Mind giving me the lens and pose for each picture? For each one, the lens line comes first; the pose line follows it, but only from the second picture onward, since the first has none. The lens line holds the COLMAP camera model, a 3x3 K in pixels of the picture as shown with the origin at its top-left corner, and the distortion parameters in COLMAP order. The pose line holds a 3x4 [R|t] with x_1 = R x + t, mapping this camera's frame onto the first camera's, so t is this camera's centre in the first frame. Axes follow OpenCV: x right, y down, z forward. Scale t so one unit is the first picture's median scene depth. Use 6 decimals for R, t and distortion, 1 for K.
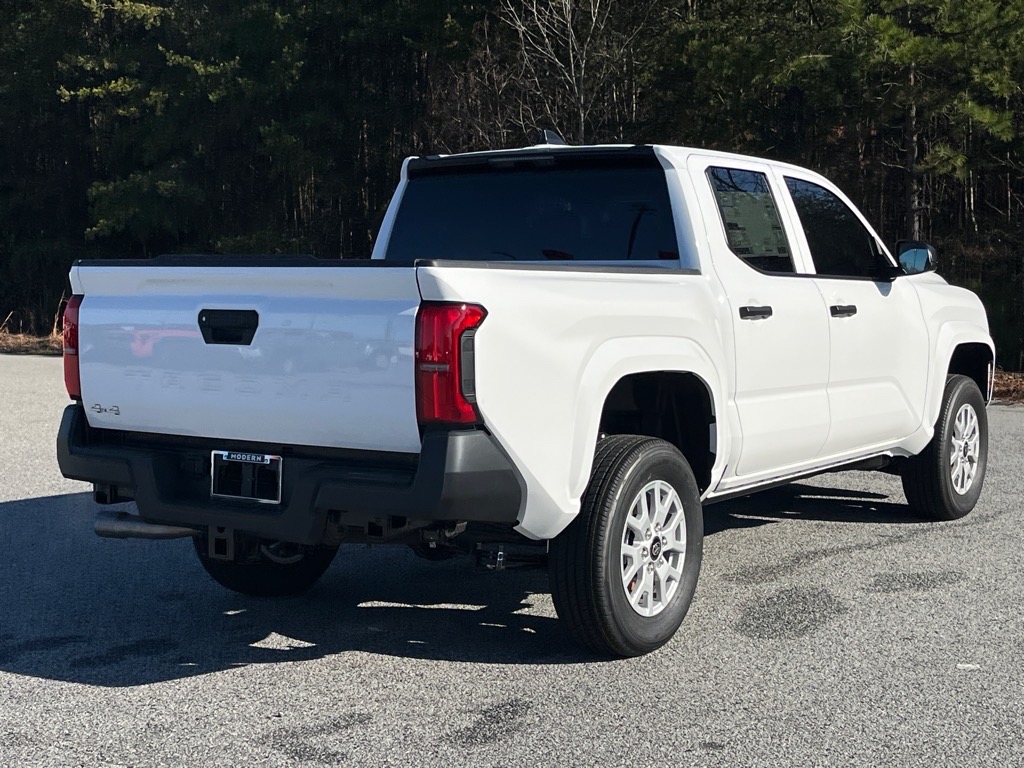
lens RADIAL K [[1552.6, 0, 512.0], [0, 1552.6, 384.0], [0, 0, 1]] dist [0.070324, -0.003668]
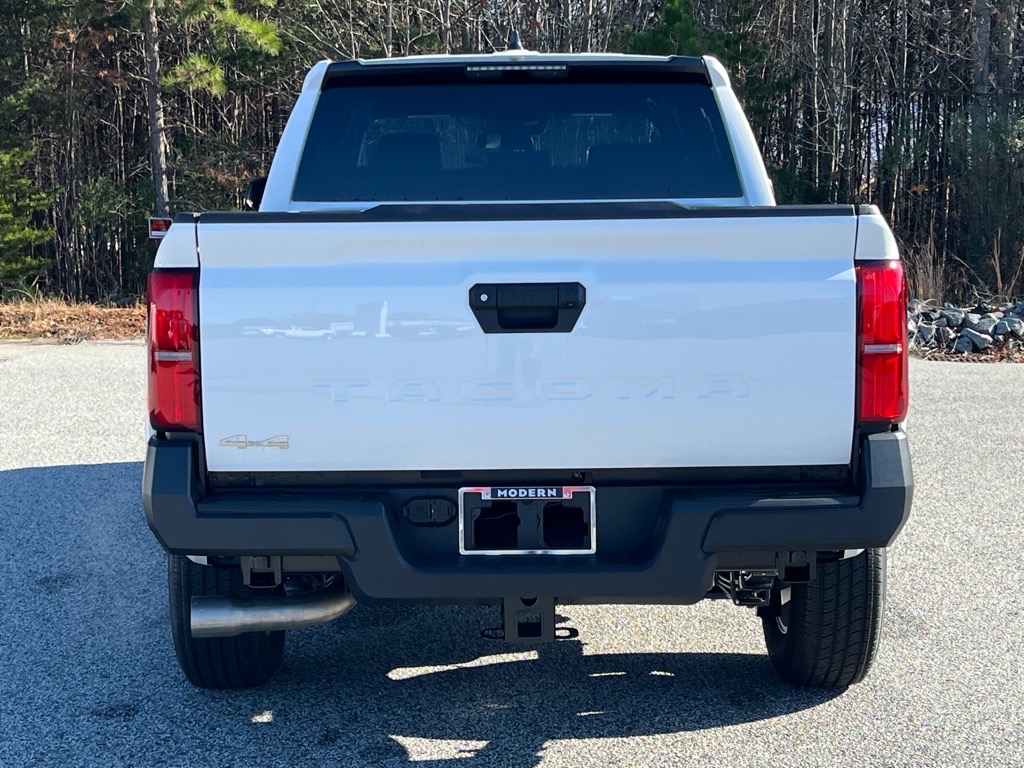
lens RADIAL K [[1738.3, 0, 512.0], [0, 1738.3, 384.0], [0, 0, 1]] dist [0.015837, -0.137698]
pose [[0.834434, -0.071250, 0.546483, -0.593499], [0.051572, 0.997351, 0.051288, -0.041548], [-0.548690, -0.014614, 0.835898, 0.350000]]
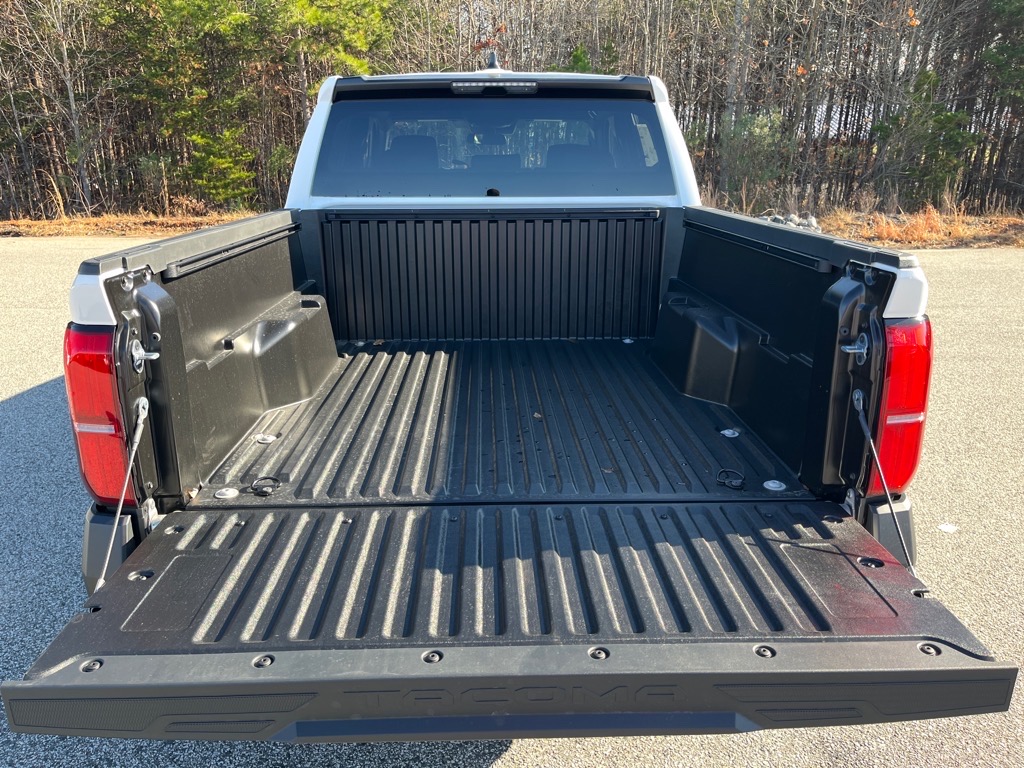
lens RADIAL K [[784.3, 0, 512.0], [0, 784.3, 384.0], [0, 0, 1]] dist [-0.002328, -0.000625]
pose [[0.821885, -0.167996, 0.544319, -0.334197], [0.044785, 0.971623, 0.232255, -0.099266], [-0.567891, -0.166510, 0.806086, 0.734821]]
